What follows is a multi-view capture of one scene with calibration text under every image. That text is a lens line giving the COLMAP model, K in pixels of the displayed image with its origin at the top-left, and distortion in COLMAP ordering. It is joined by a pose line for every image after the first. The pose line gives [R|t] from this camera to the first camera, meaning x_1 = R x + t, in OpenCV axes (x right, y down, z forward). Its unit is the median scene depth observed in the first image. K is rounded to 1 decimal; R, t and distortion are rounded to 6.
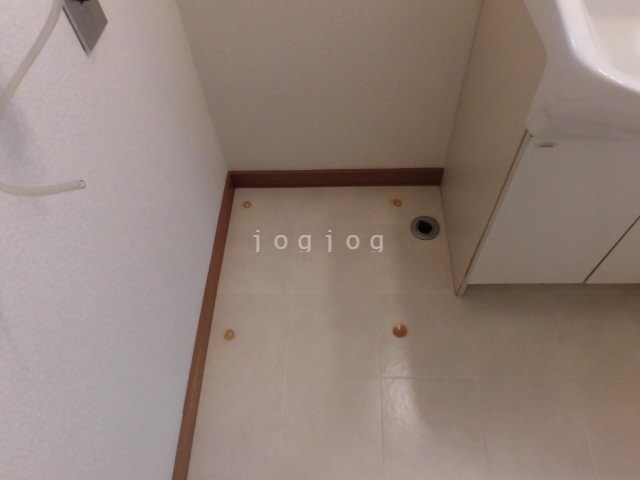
lens RADIAL K [[459.7, 0, 319.2], [0, 459.7, 239.7], [0, 0, 1]] dist [-0.038347, -0.005899]
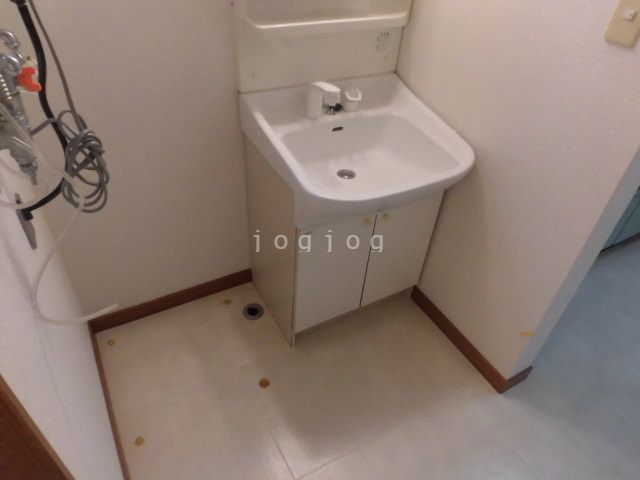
lens RADIAL K [[459.7, 0, 320.1], [0, 459.7, 240.2], [0, 0, 1]] dist [-0.038347, -0.005899]
pose [[0.850710, -0.251784, 0.461408, -0.196879], [0.364175, 0.915317, -0.171963, 0.094692], [-0.379037, 0.314324, 0.870363, -0.378812]]
